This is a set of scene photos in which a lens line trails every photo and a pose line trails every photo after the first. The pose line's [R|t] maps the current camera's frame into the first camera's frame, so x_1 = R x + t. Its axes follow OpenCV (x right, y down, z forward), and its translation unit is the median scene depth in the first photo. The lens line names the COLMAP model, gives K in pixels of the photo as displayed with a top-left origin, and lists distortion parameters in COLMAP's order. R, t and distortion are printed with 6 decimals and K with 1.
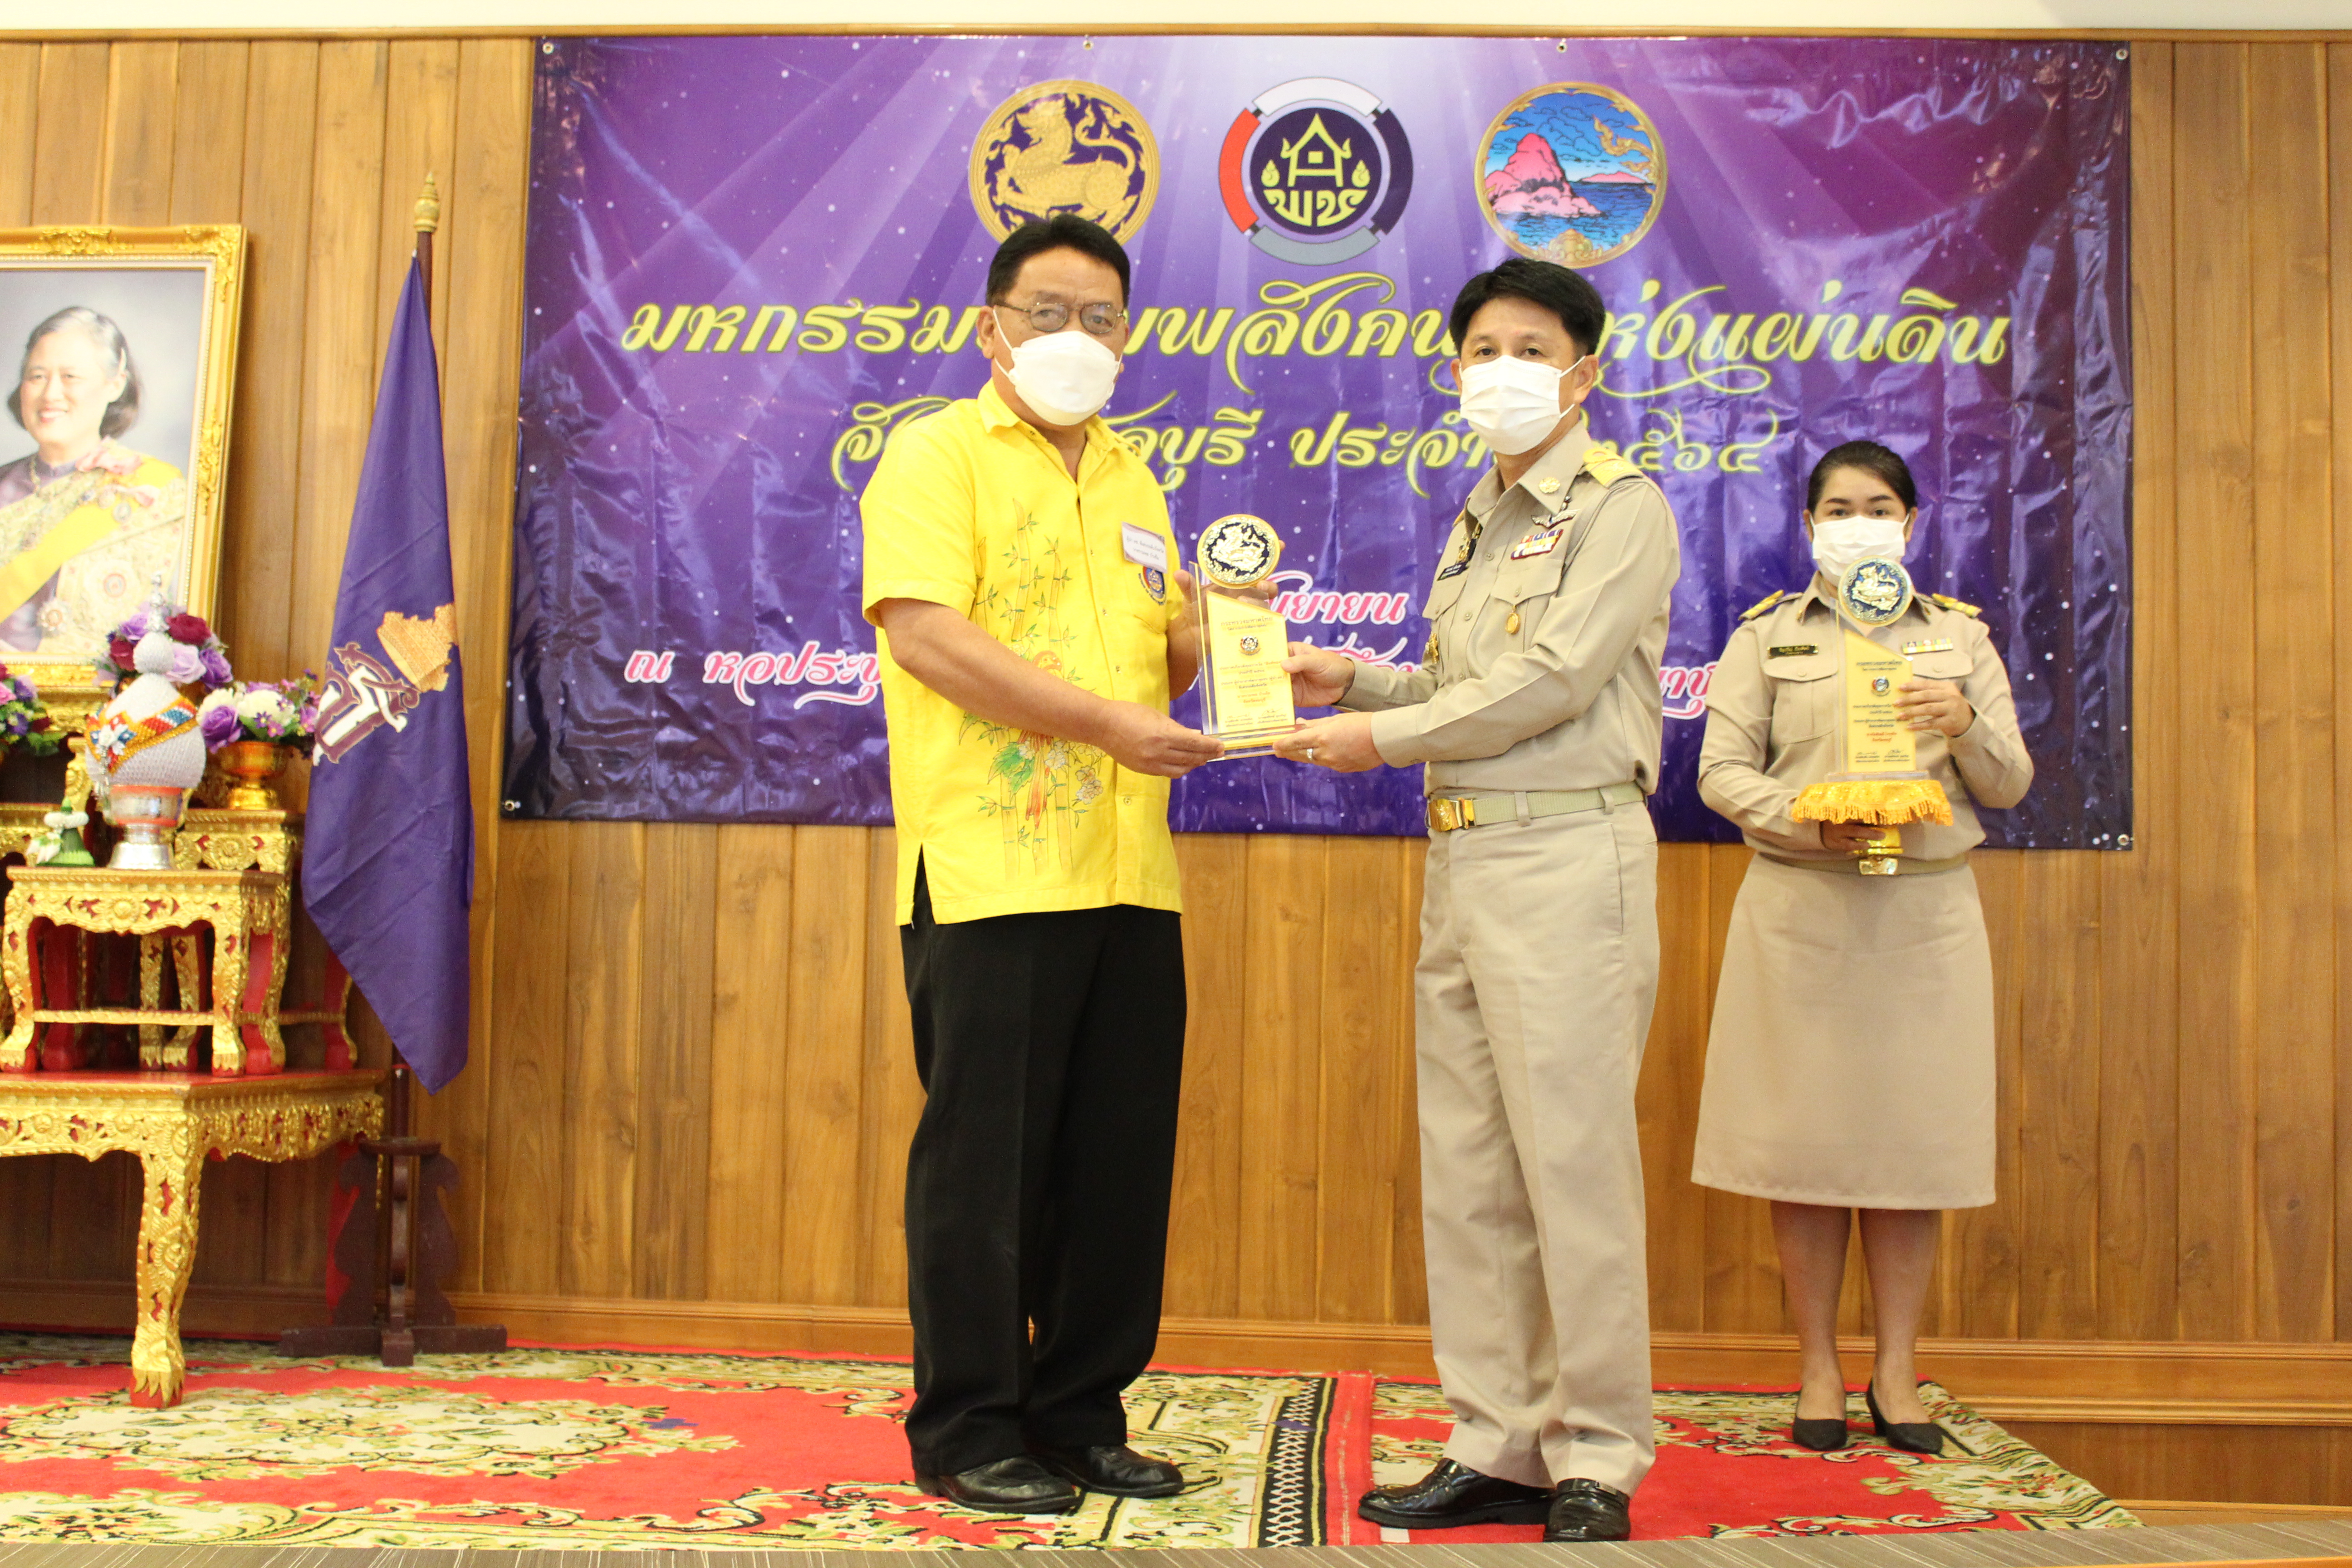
lens RADIAL K [[2962.6, 0, 1169.3], [0, 2962.6, 765.2], [0, 0, 1]] dist [-0.047970, 0.000000]
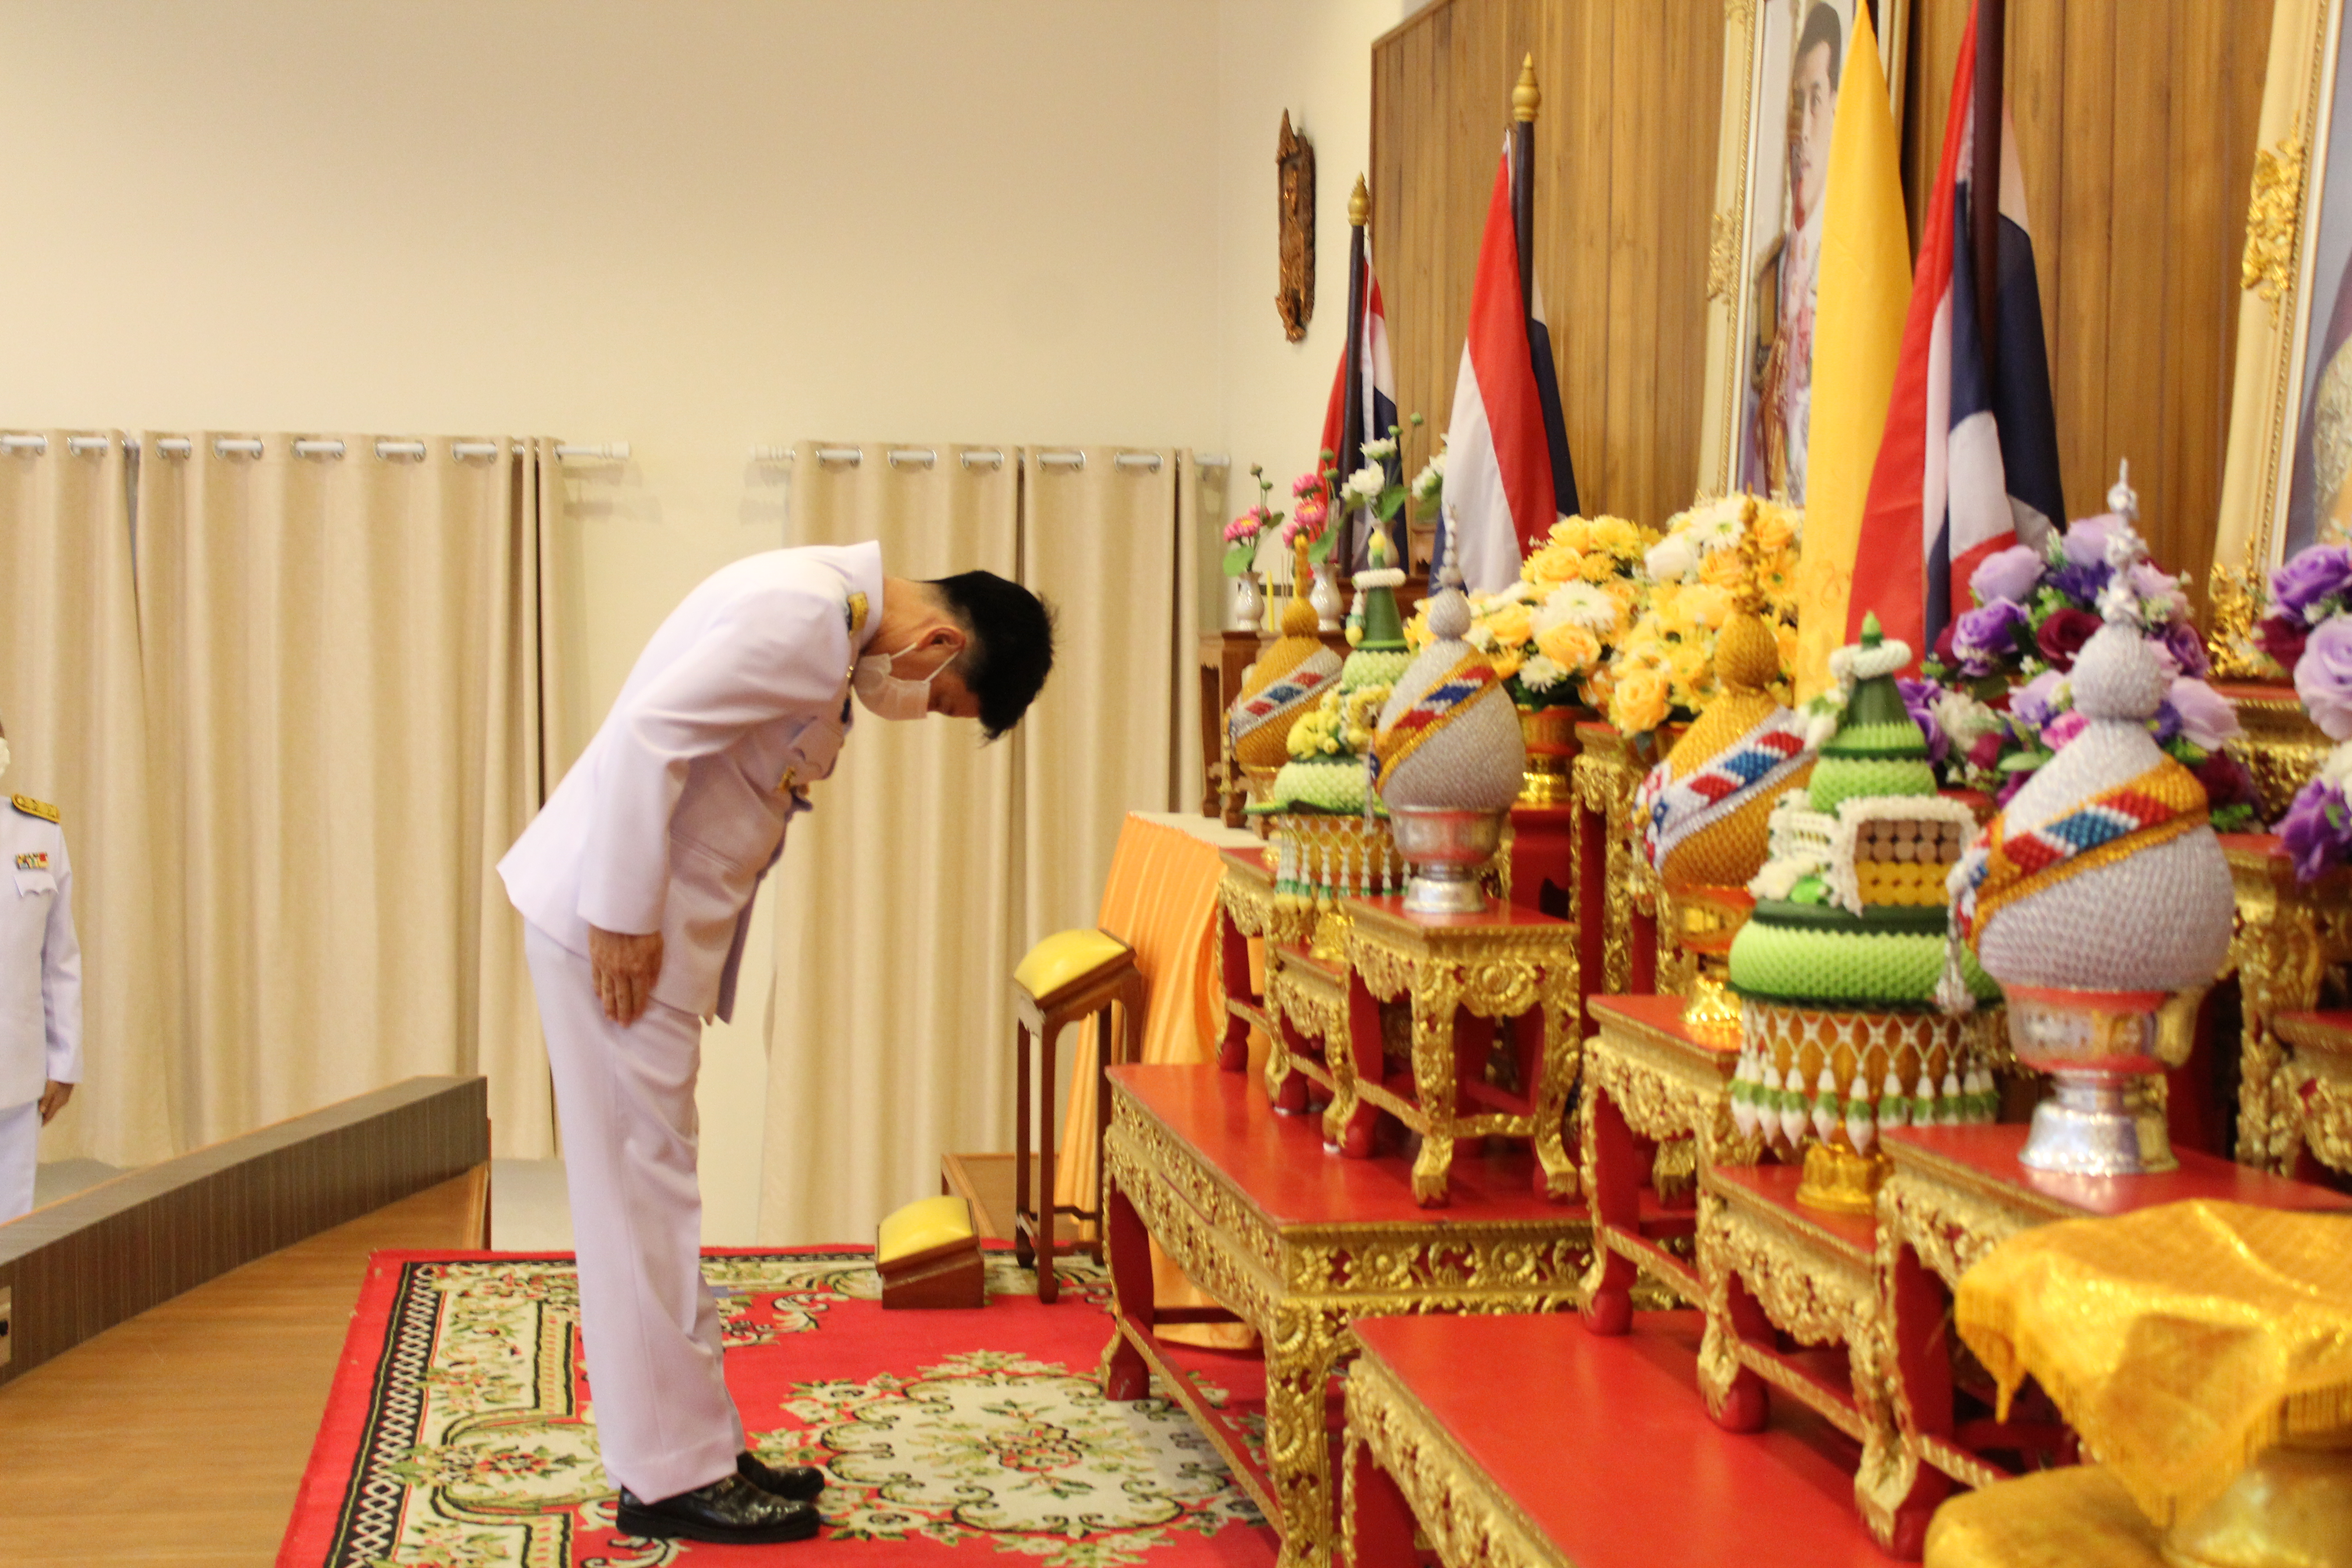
lens RADIAL K [[3473.8, 0, 1193.8], [0, 3473.8, 762.9], [0, 0, 1]] dist [-0.014901, 0.000000]
pose [[0.248869, 0.024963, -0.968215, 0.116300], [0.075023, 0.996167, 0.044967, -0.053440], [0.965627, -0.083829, 0.246043, 0.676217]]
